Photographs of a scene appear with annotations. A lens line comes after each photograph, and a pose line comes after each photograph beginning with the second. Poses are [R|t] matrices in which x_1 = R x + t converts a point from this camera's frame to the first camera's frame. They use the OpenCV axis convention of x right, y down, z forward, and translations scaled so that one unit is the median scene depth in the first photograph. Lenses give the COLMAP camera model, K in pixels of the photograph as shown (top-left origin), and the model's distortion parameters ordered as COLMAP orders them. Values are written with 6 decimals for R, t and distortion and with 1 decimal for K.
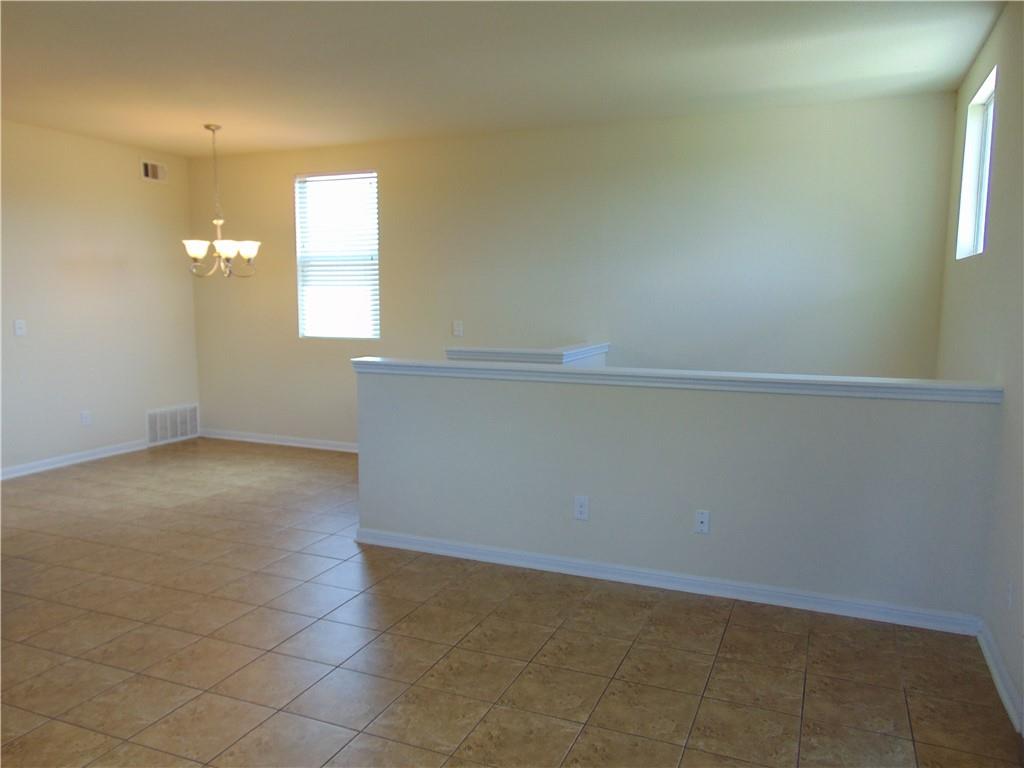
lens RADIAL K [[762.2, 0, 514.2], [0, 762.2, 380.4], [0, 0, 1]] dist [-0.022550, 0.057142]
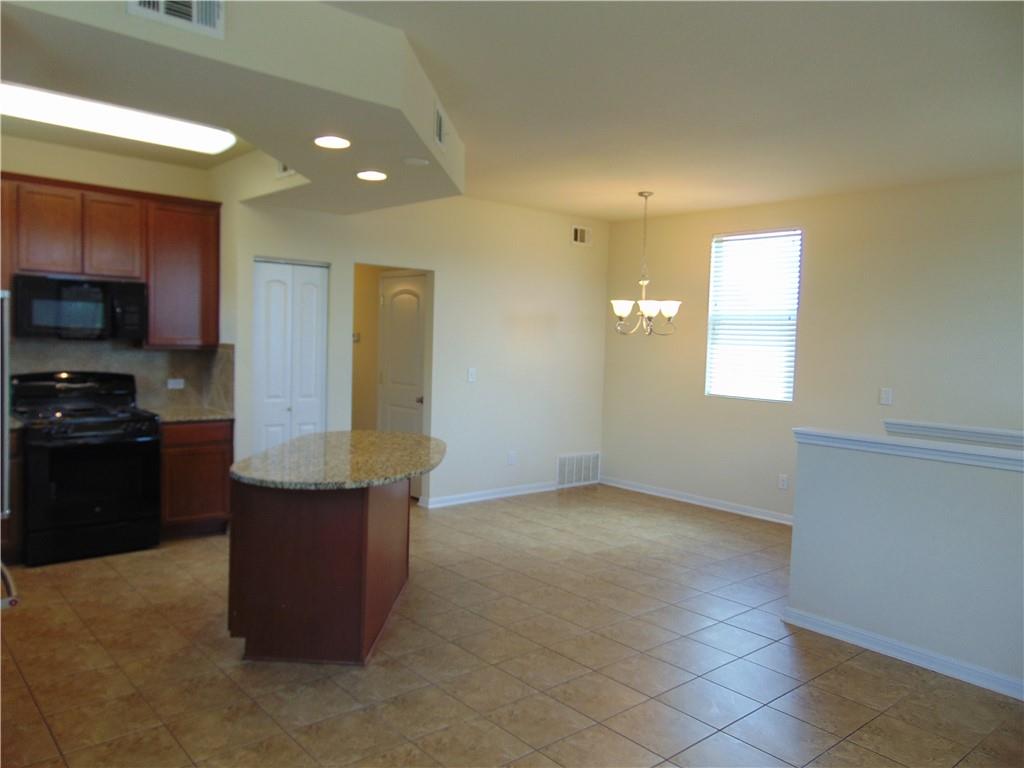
lens RADIAL K [[762.2, 0, 509.4], [0, 762.2, 378.0], [0, 0, 1]] dist [-0.022550, 0.057142]
pose [[0.900369, 0.048930, -0.432367, -0.100543], [-0.076818, 0.995924, -0.047260, -0.014481], [0.428292, 0.075765, 0.900458, -0.012294]]
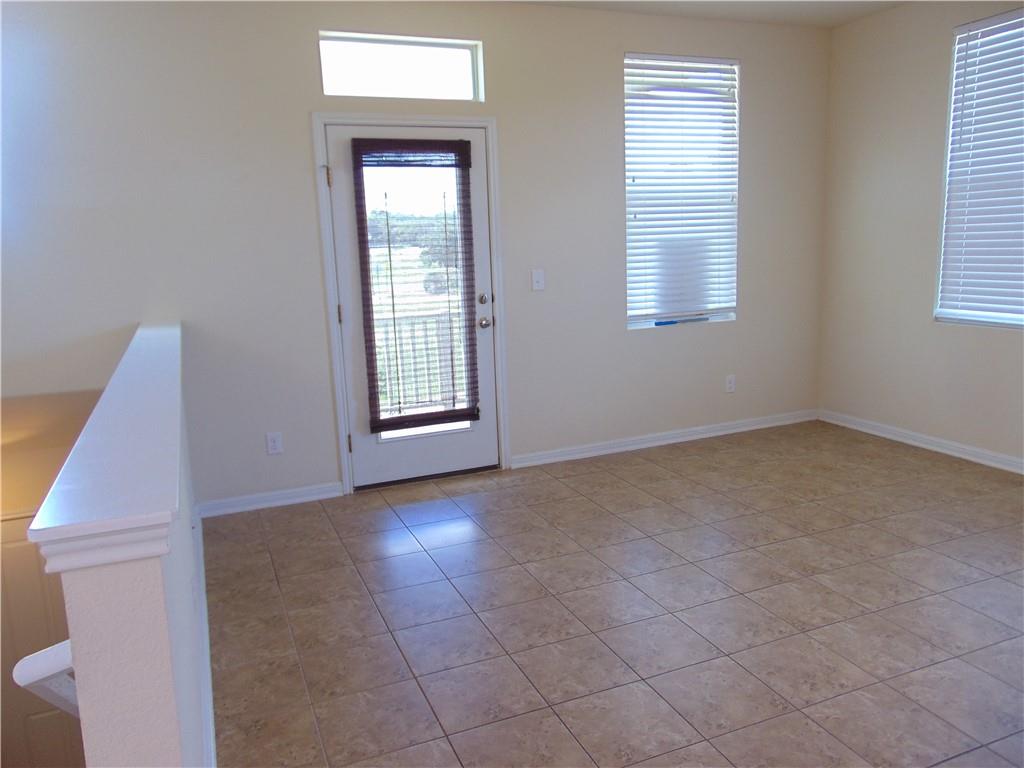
lens RADIAL K [[762.2, 0, 513.4], [0, 762.2, 386.8], [0, 0, 1]] dist [-0.022550, 0.057142]
pose [[-0.718391, -0.116738, 0.685775, -0.389676], [0.102608, 0.957253, 0.270440, -0.102166], [-0.688031, 0.264647, -0.675704, 0.923186]]
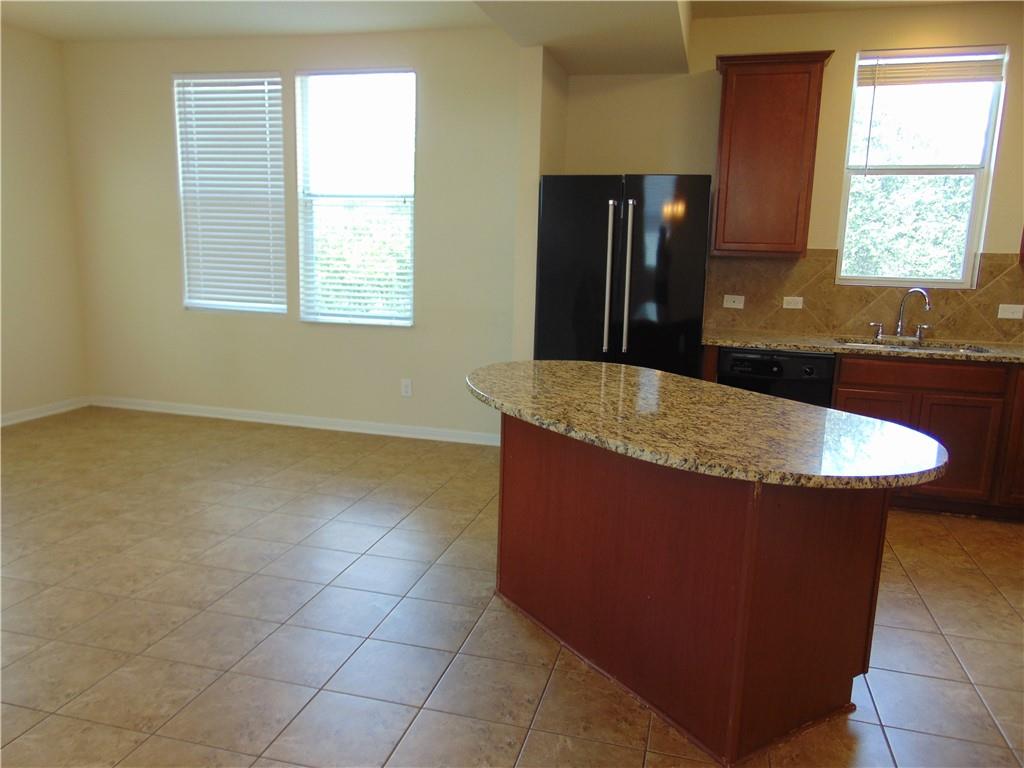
lens RADIAL K [[762.2, 0, 515.2], [0, 762.2, 383.8], [0, 0, 1]] dist [-0.022550, 0.057142]
pose [[-0.987412, -0.014880, -0.157471, -0.421034], [-0.058488, 0.959348, 0.276098, -0.110751], [0.146961, 0.281832, -0.948142, 1.097989]]
